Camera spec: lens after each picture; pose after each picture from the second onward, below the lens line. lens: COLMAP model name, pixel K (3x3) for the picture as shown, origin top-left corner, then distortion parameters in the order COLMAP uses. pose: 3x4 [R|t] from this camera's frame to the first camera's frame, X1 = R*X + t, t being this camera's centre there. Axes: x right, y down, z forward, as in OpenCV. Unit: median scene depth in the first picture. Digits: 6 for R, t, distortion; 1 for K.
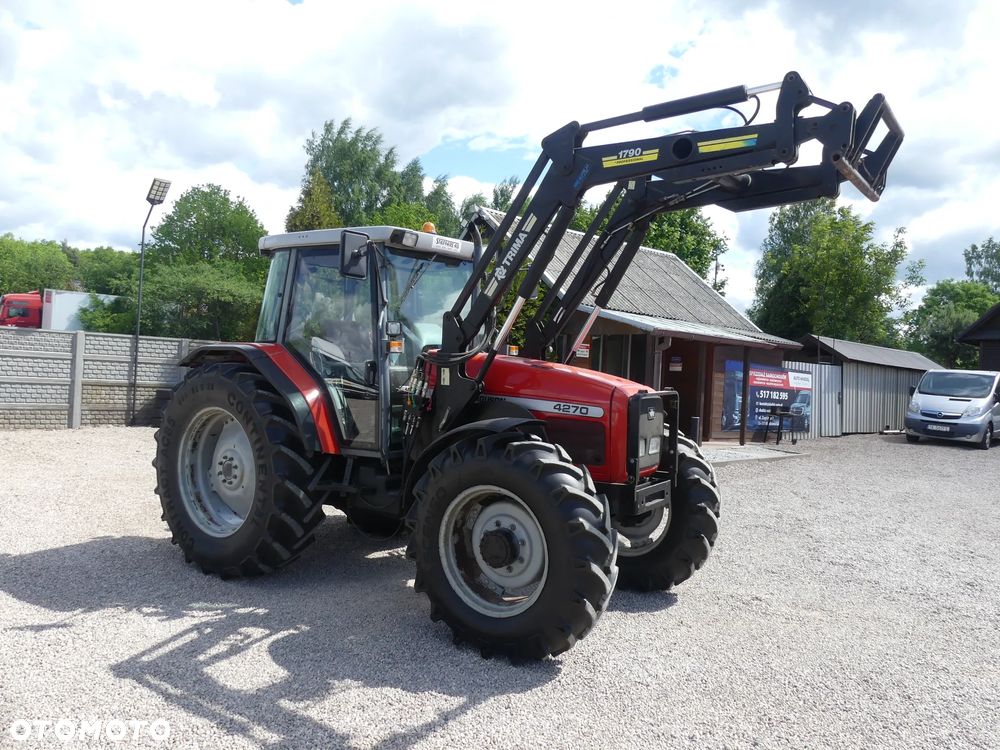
lens RADIAL K [[780.4, 0, 509.7], [0, 780.4, 375.0], [0, 0, 1]] dist [-0.005959, -0.003469]
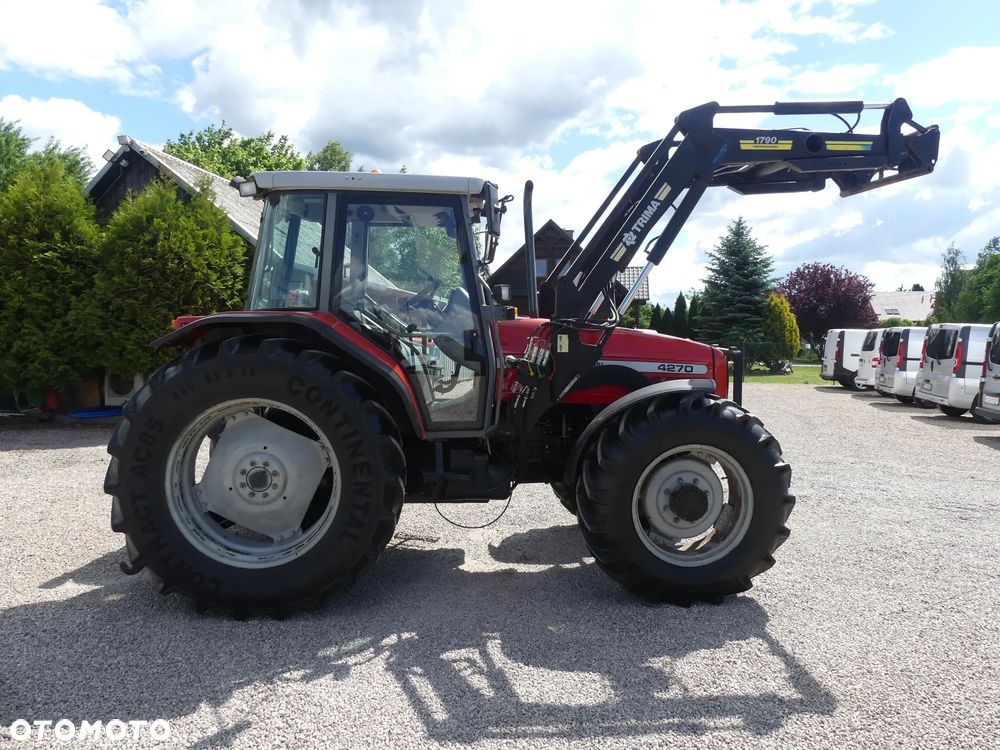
lens RADIAL K [[780.4, 0, 509.7], [0, 780.4, 375.0], [0, 0, 1]] dist [-0.005959, -0.003469]
pose [[0.764681, -0.068608, 0.640747, -0.845256], [0.032663, 0.997165, 0.067791, -0.029961], [-0.643581, -0.030910, 0.764754, 0.342130]]
